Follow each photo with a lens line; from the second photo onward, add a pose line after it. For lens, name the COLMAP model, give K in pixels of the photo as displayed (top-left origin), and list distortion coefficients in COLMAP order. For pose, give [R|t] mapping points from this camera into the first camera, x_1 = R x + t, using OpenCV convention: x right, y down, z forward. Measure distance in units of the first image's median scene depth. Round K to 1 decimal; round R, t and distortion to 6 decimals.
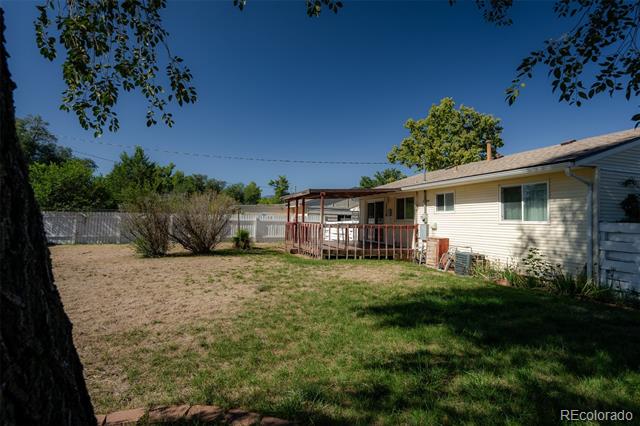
lens RADIAL K [[329.3, 0, 292.4], [0, 329.3, 202.0], [0, 0, 1]] dist [0.001413, -0.000350]
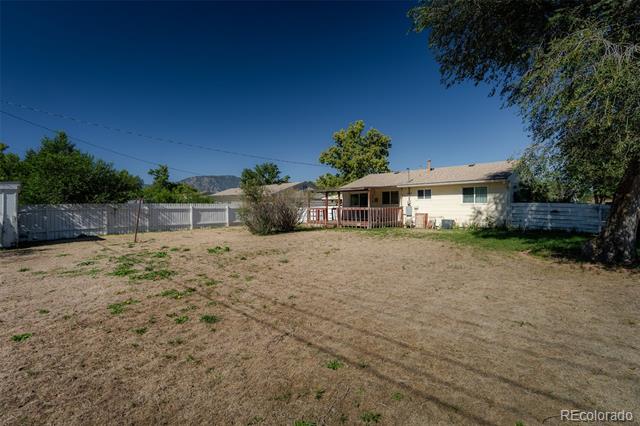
lens RADIAL K [[293.7, 0, 311.6], [0, 293.7, 207.8], [0, 0, 1]] dist [-0.000084, 0.000787]
pose [[0.883878, -0.025490, 0.467022, -0.804805], [-0.001651, 0.998338, 0.057613, -0.016036], [-0.467714, -0.051694, 0.882367, -0.155603]]
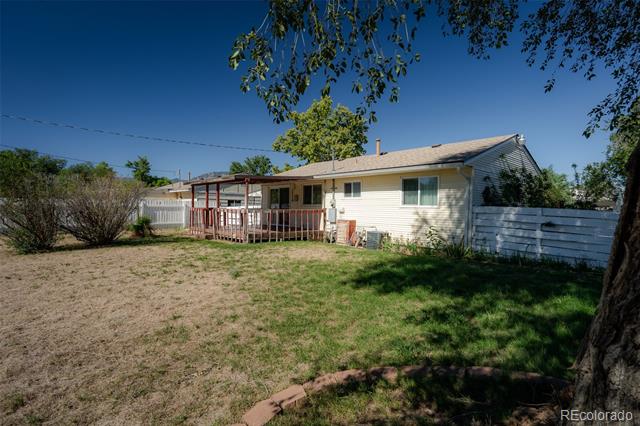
lens RADIAL K [[329.3, 0, 294.7], [0, 329.3, 200.4], [0, 0, 1]] dist [0.001413, -0.000350]
pose [[0.912800, 0.001595, 0.408405, -0.185882], [-0.018350, 0.999143, 0.037110, -0.000951], [-0.407996, -0.041368, 0.912046, 0.013269]]
